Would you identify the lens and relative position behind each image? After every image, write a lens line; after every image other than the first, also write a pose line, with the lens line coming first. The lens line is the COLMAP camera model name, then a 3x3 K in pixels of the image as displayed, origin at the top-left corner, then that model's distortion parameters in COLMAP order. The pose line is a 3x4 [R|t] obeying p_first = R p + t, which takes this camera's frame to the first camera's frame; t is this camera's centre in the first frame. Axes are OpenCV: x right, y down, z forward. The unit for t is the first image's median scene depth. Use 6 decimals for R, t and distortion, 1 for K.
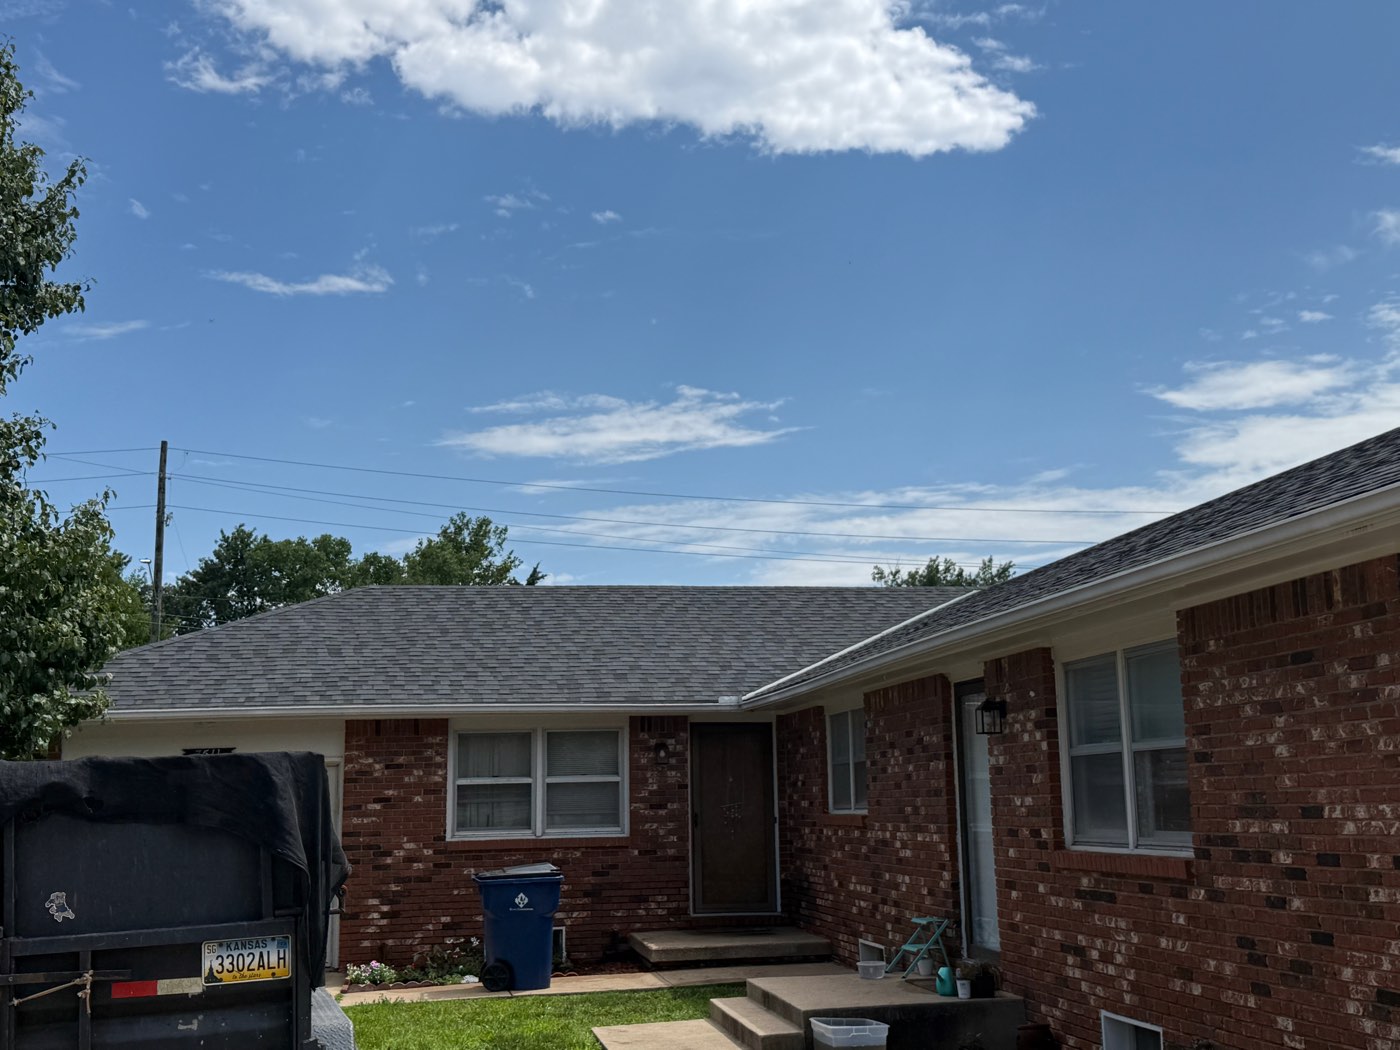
lens RADIAL K [[1708.5, 0, 700.0], [0, 1708.5, 525.0], [0, 0, 1]] dist [0.308996, -0.694947]
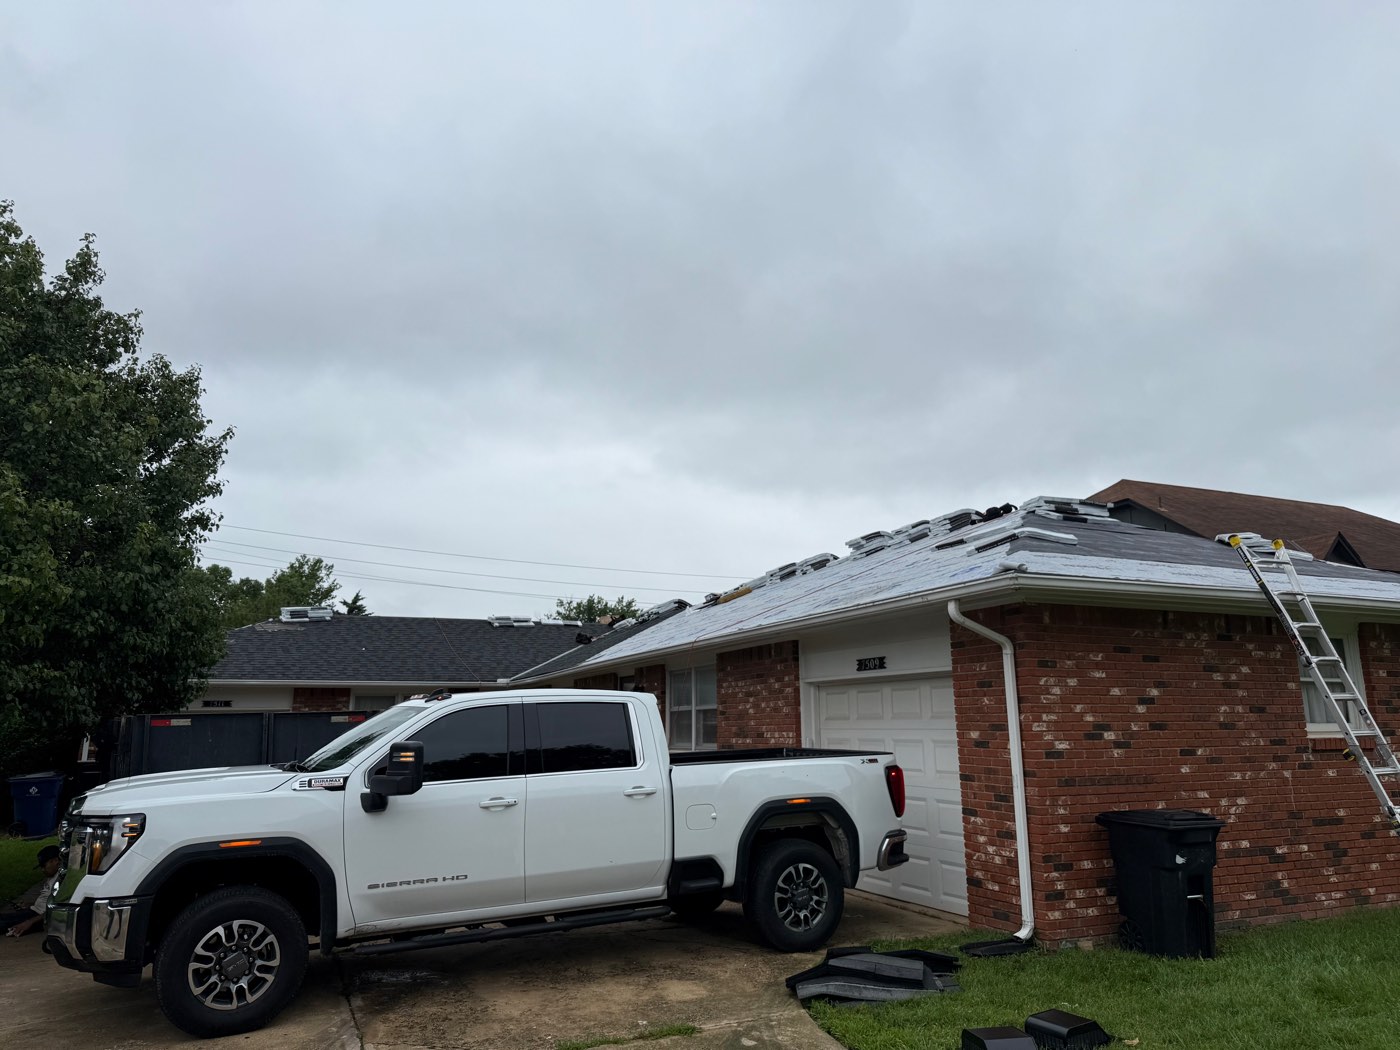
lens RADIAL K [[987.0, 0, 700.0], [0, 987.0, 525.0], [0, 0, 1]] dist [0.206789, -0.427680]
pose [[0.968043, 0.060021, 0.243495, -0.053457], [-0.049019, 0.997495, -0.051002, -0.030695], [-0.245947, 0.037436, 0.968560, -0.189986]]
